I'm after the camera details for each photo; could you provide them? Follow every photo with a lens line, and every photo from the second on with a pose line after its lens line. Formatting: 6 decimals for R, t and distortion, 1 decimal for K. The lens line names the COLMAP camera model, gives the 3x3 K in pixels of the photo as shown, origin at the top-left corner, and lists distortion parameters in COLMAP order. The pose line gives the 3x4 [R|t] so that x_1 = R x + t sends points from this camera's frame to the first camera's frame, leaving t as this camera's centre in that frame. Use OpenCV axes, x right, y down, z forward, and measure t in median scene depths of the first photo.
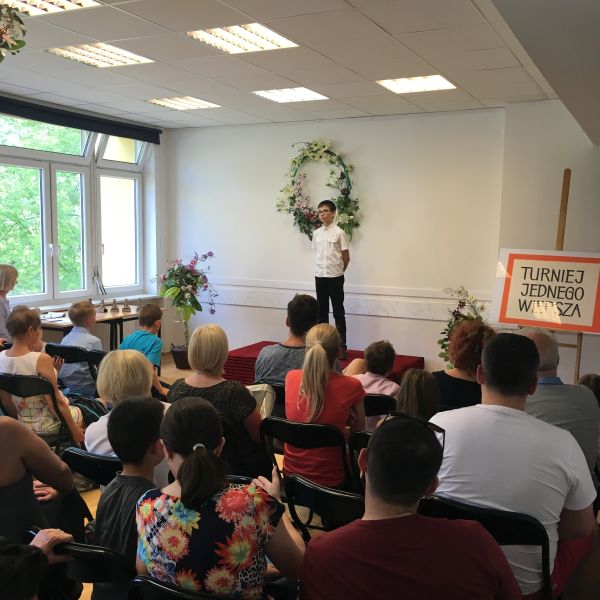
lens RADIAL K [[677.6, 0, 298.1], [0, 677.6, 304.5], [0, 0, 1]] dist [0.064738, 0.000000]
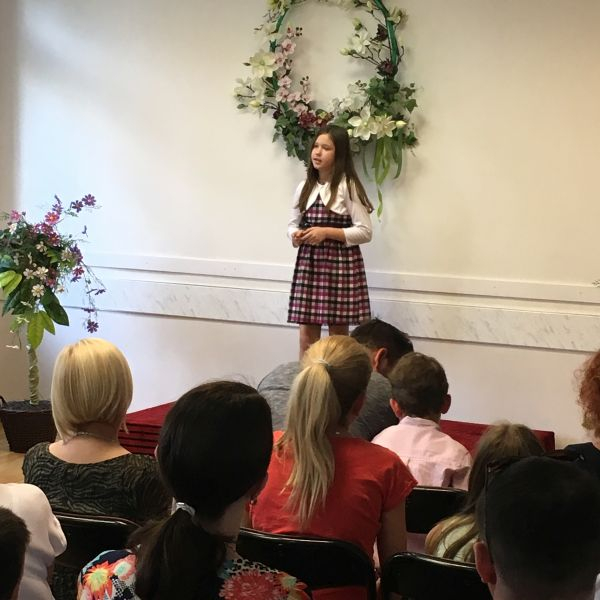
lens RADIAL K [[1567.9, 0, 299.1], [0, 1567.9, 300.4], [0, 0, 1]] dist [0.086331, 0.000000]
pose [[0.999825, 0.012707, 0.013704, -0.002279], [-0.012582, 0.999879, -0.009181, 0.000775], [-0.013819, 0.009007, 0.999864, -0.054444]]
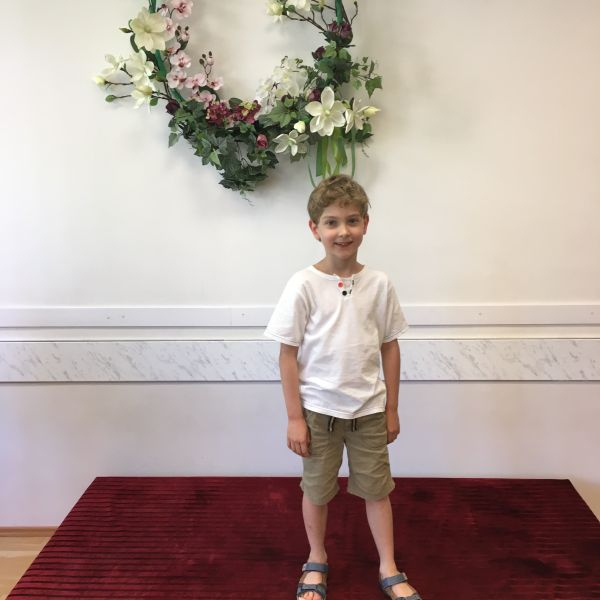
lens RADIAL K [[677.6, 0, 301.5], [0, 677.6, 299.4], [0, 0, 1]] dist [0.064738, 0.000000]
pose [[0.907394, -0.113032, 0.404797, -0.092902], [0.076705, 0.991518, 0.104922, -0.071316], [-0.413223, -0.064156, 0.908367, 0.670238]]
